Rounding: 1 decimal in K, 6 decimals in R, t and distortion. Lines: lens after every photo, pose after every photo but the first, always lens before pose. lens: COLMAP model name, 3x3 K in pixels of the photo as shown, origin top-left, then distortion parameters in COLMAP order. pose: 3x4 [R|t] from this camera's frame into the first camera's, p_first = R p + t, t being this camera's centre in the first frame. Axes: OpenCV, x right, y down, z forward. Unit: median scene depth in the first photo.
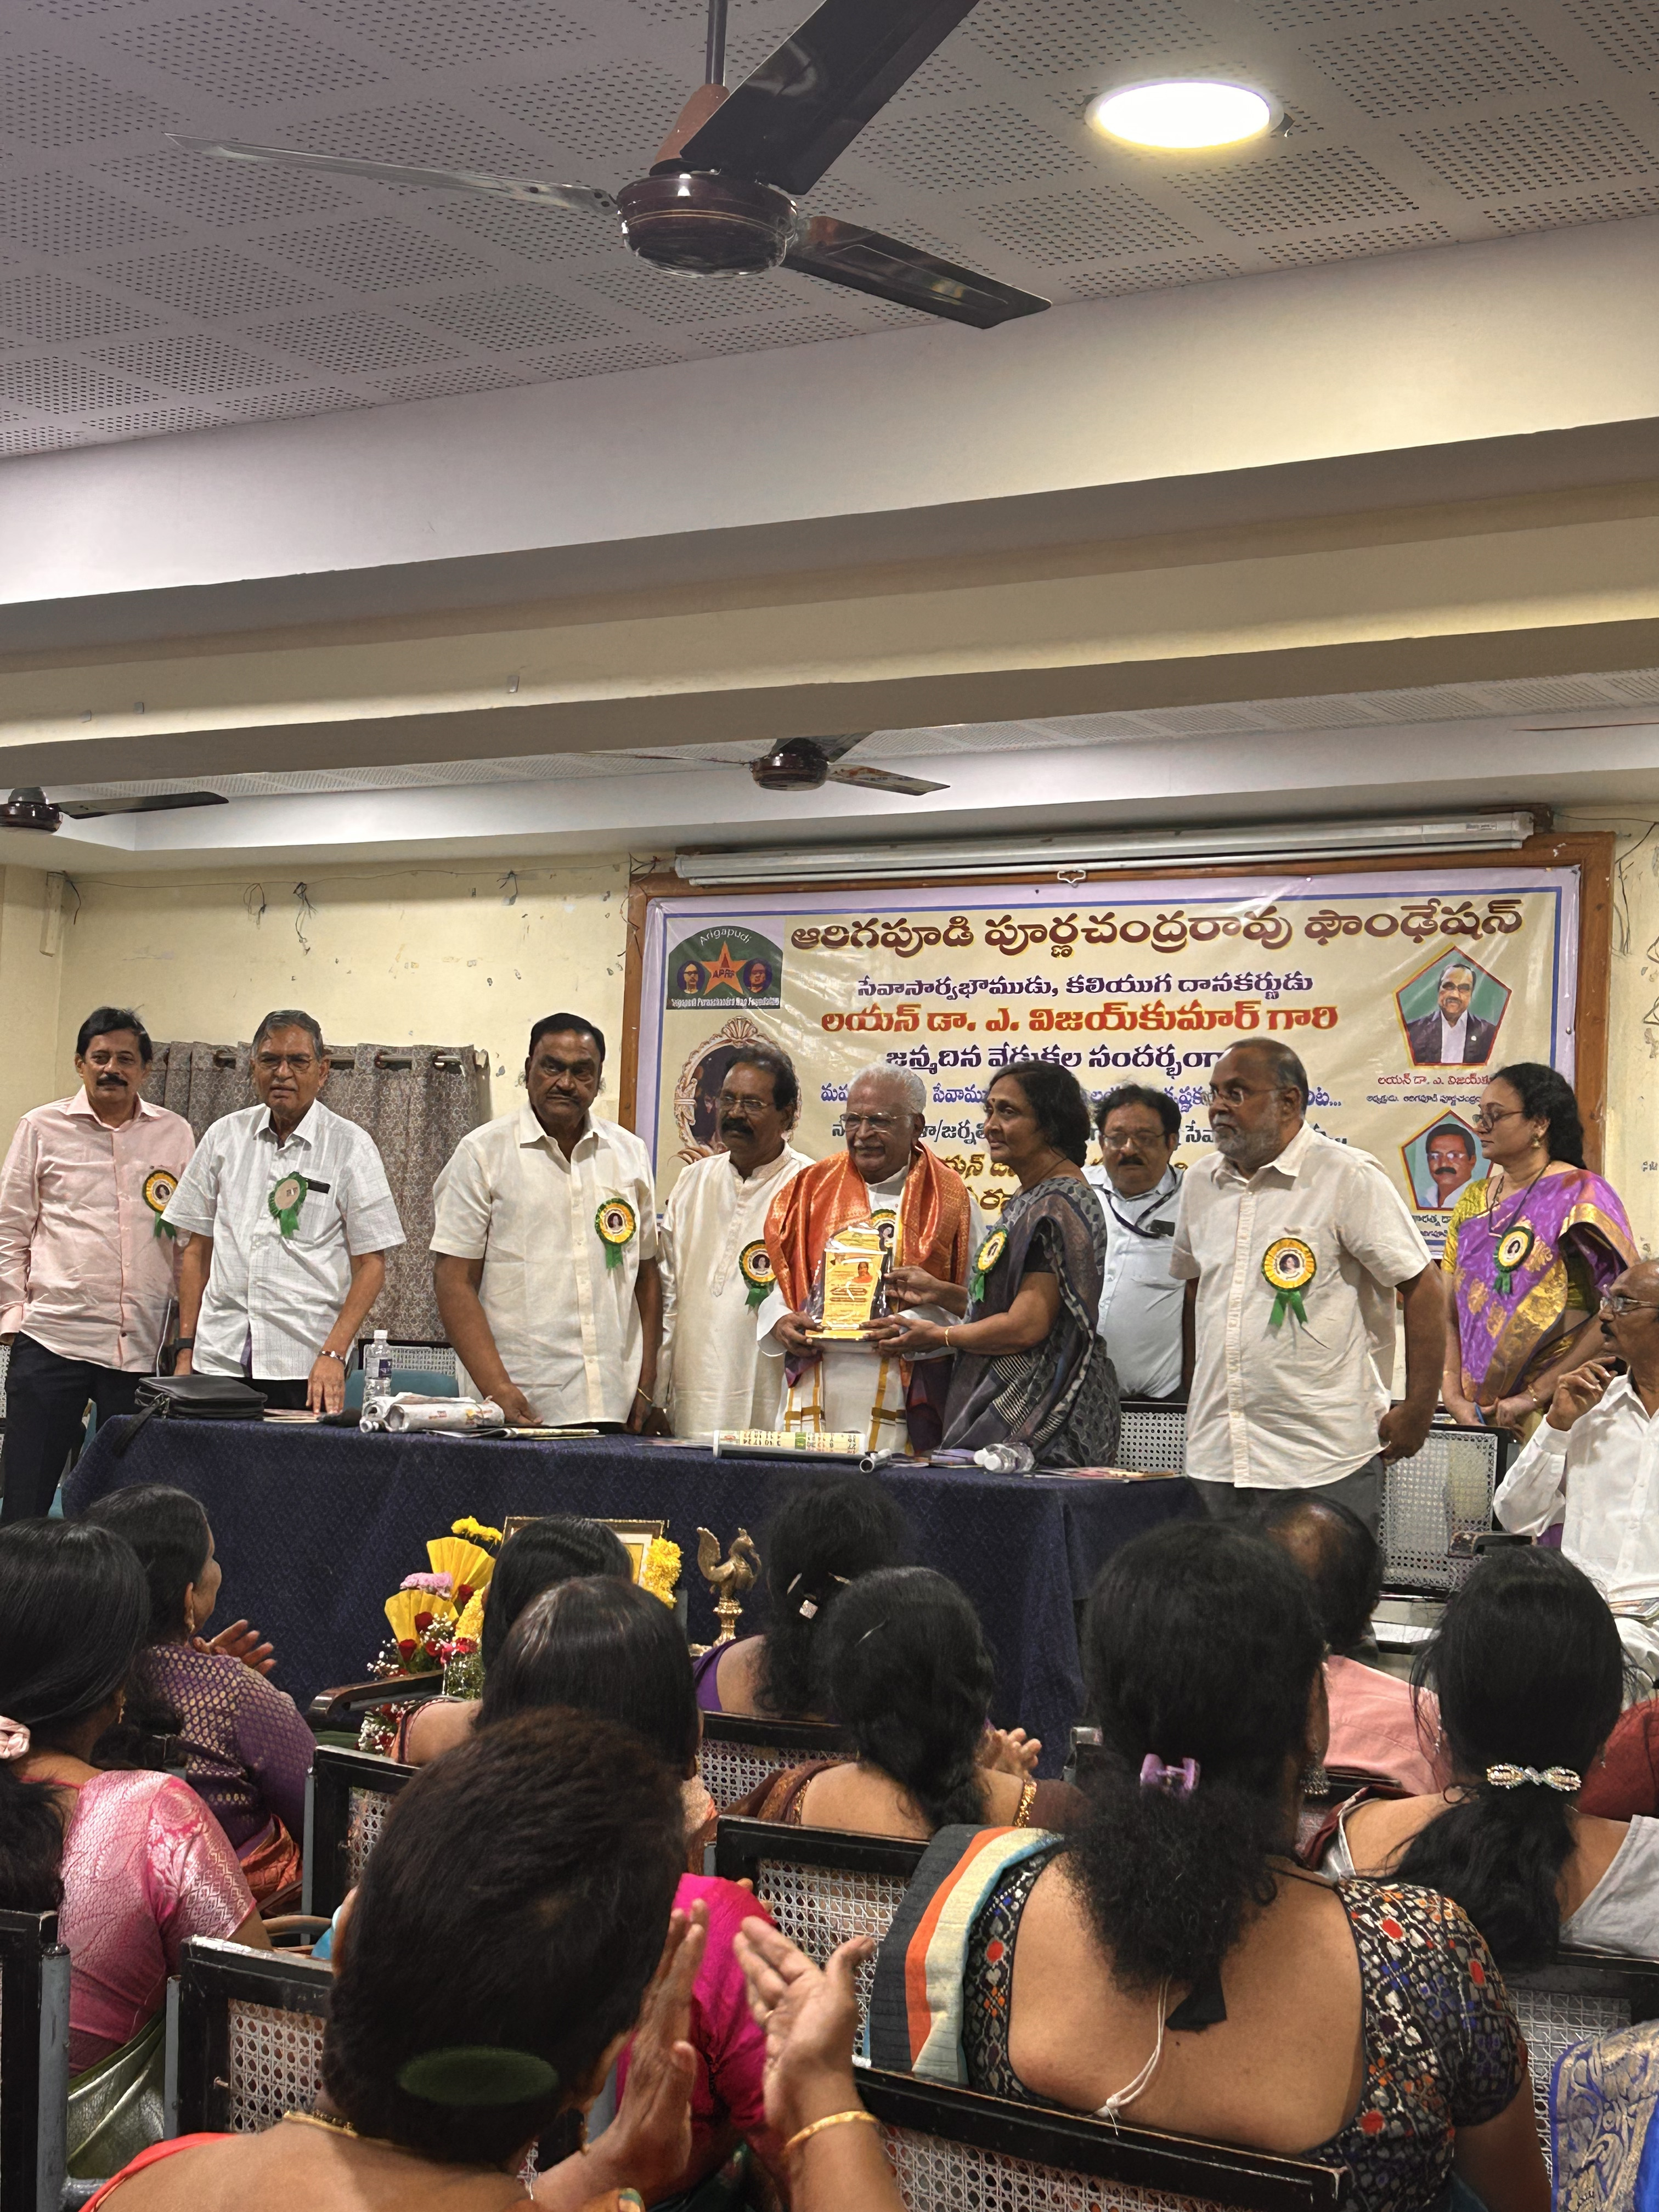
lens RADIAL K [[3190.8, 0, 811.7], [0, 3190.8, 1093.7], [0, 0, 1]] dist [0.172733, 0.000000]
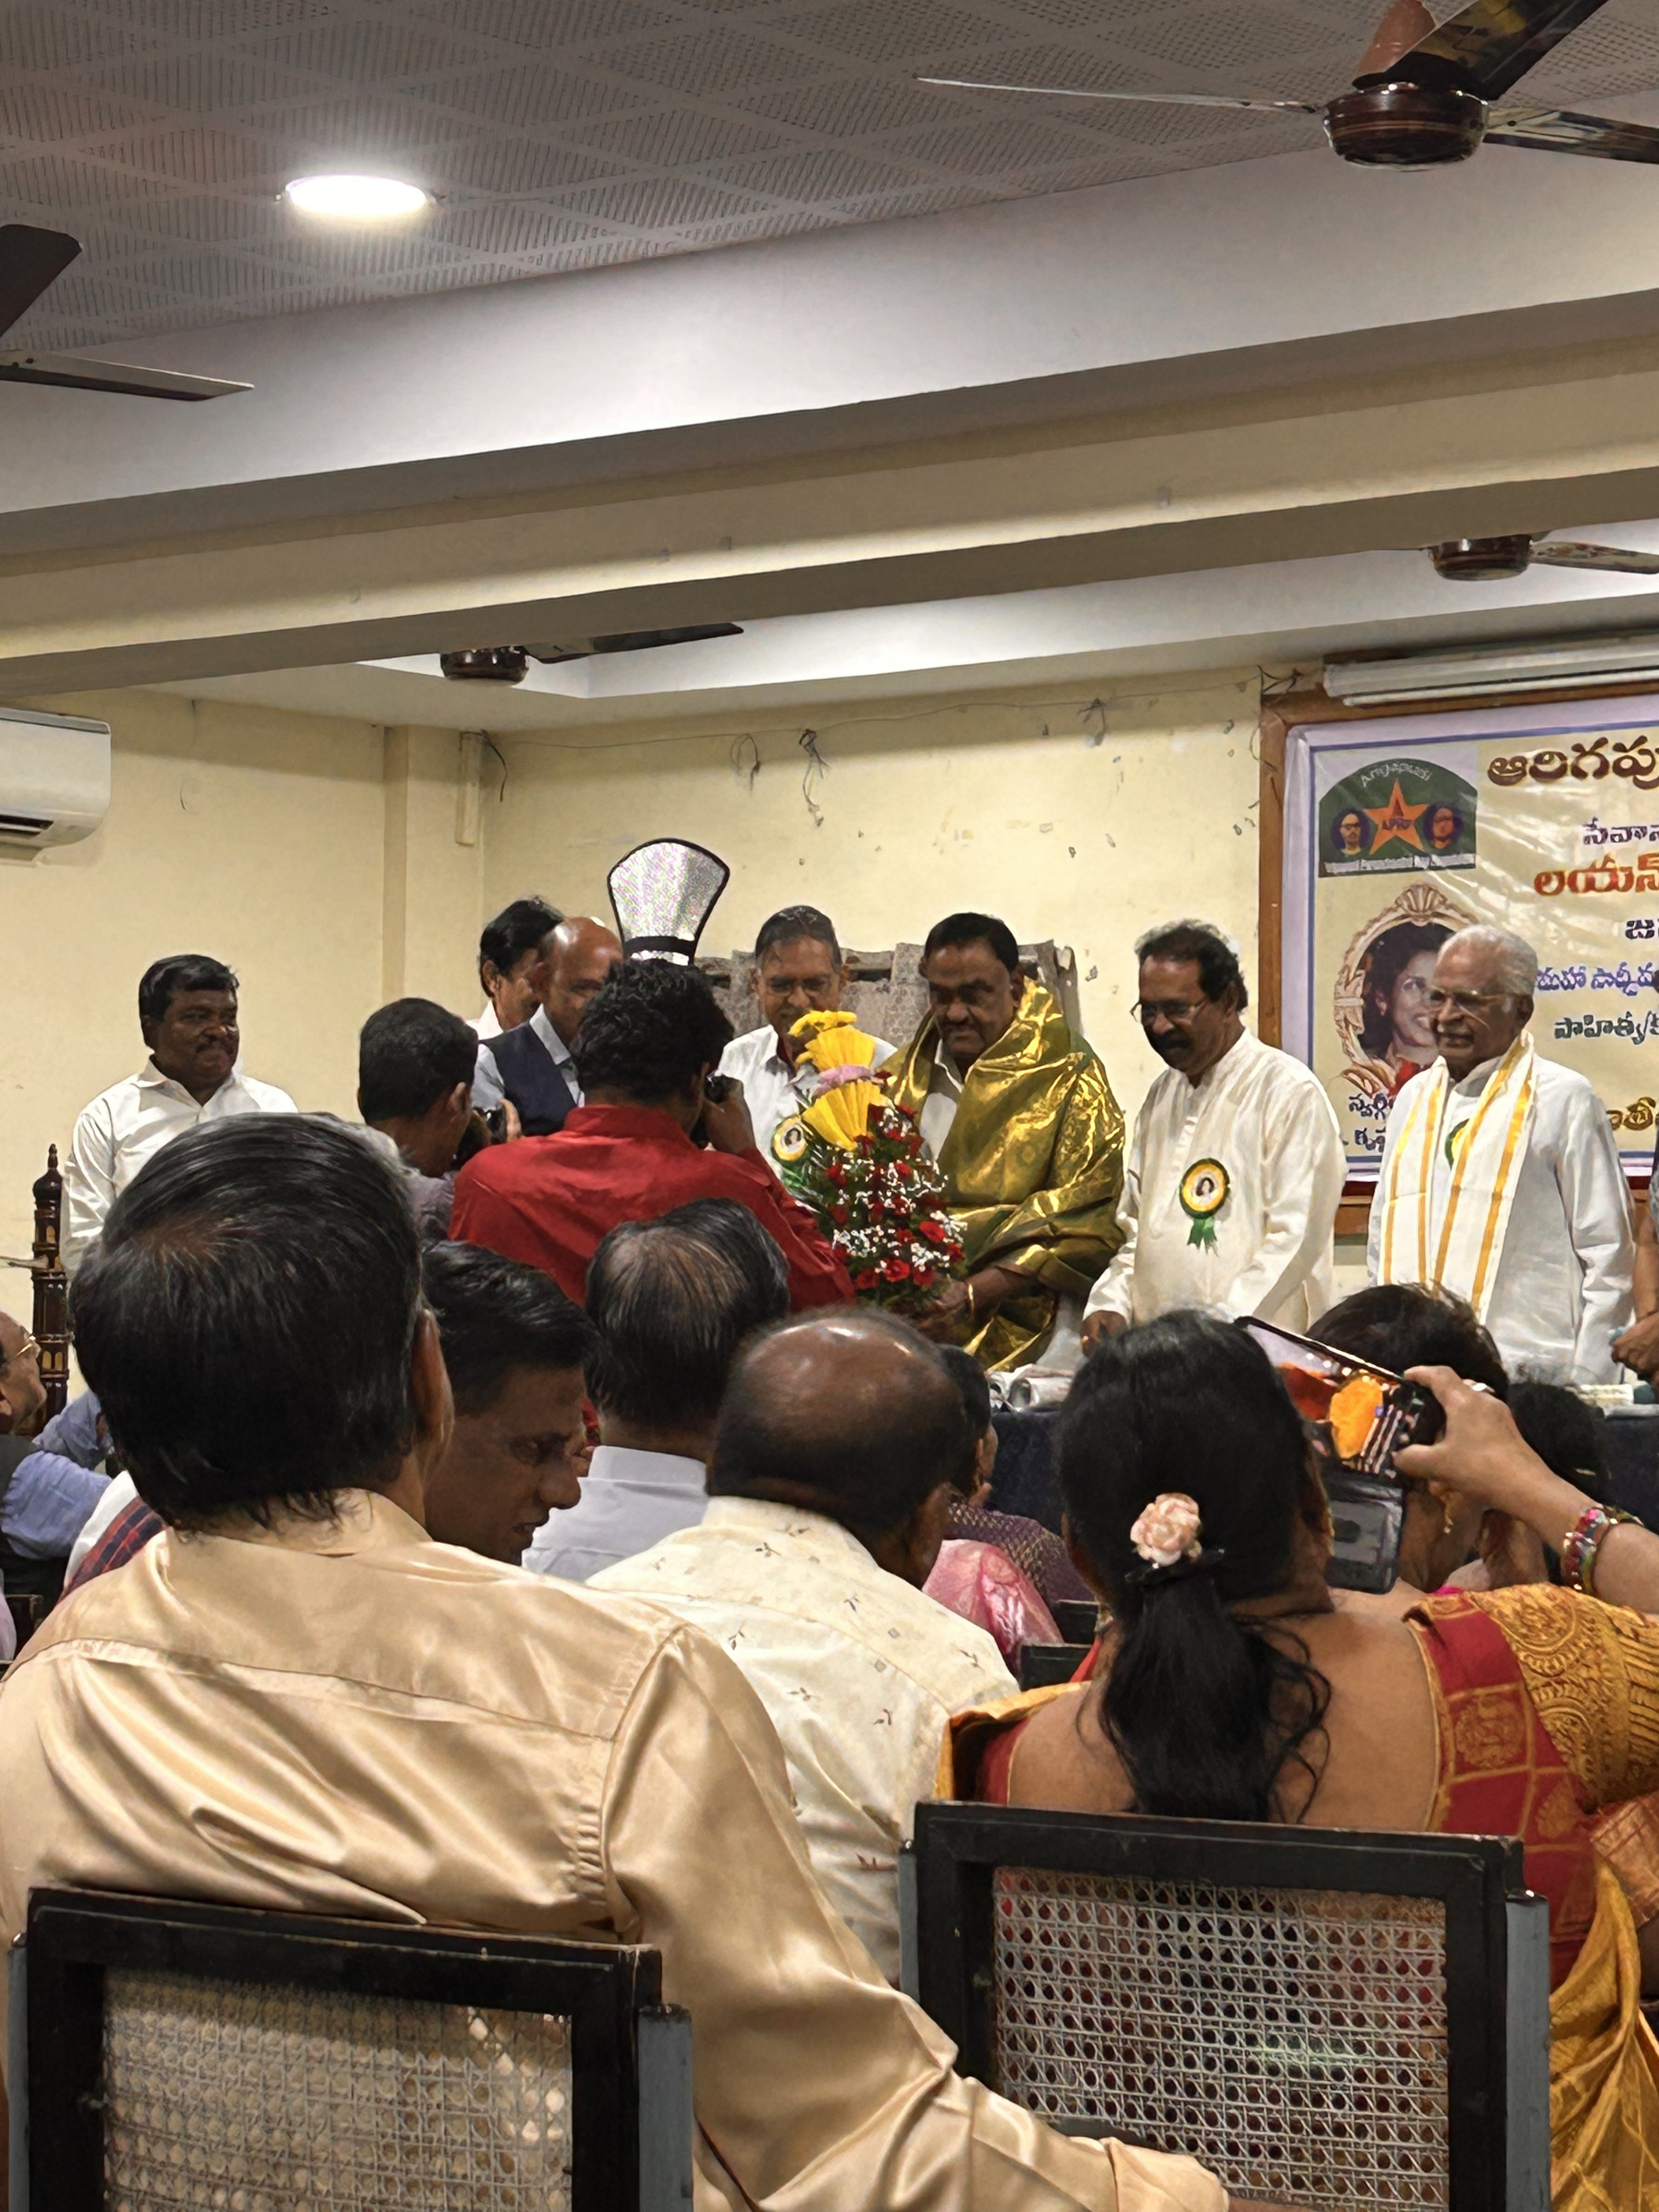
lens RADIAL K [[5465.0, 0, 902.9], [0, 5465.0, 1130.0], [0, 0, 1]] dist [0.302589, 0.000000]
pose [[0.992829, -0.040775, -0.112373, -0.001510], [0.042451, 0.999020, 0.012561, 0.012407], [0.111750, -0.017241, 0.993587, -0.277282]]
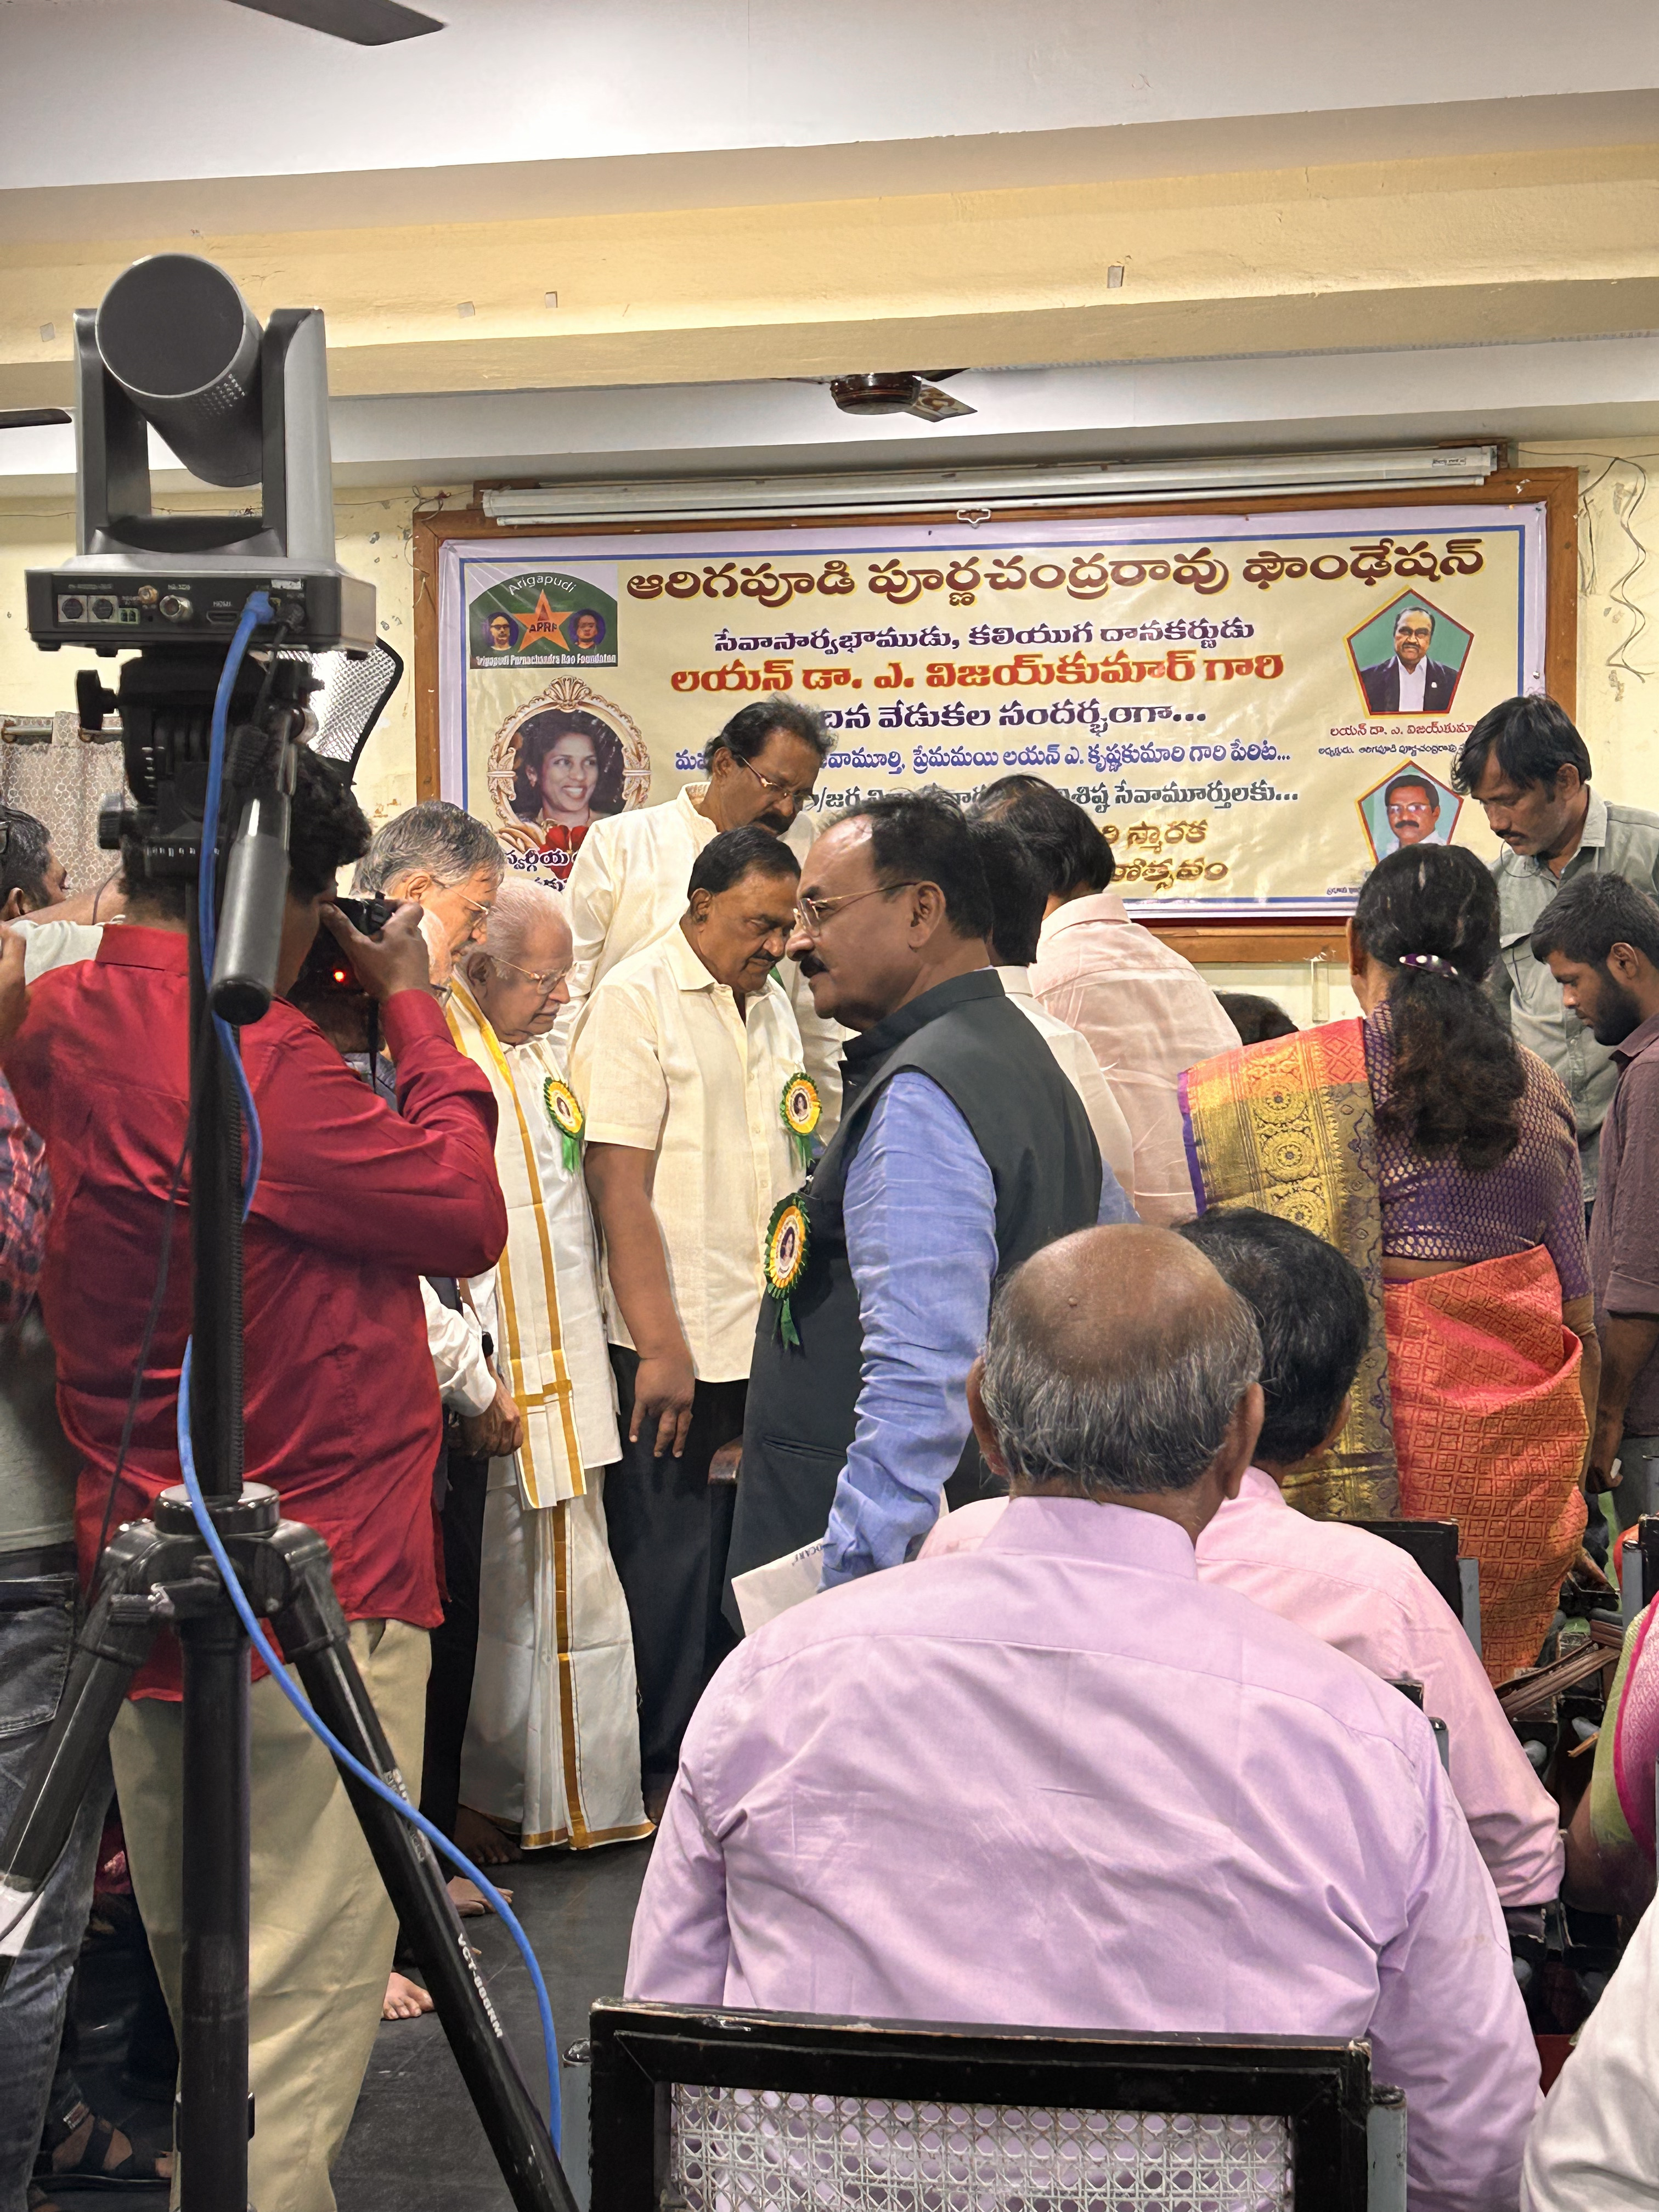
lens RADIAL K [[3256.0, 0, 841.5], [0, 3256.0, 1122.8], [0, 0, 1]] dist [0.138238, 0.000000]
pose [[0.940832, -0.059590, 0.333593, -0.277537], [0.022616, 0.993264, 0.113643, -0.002436], [-0.338118, -0.099374, 0.935842, 0.115376]]
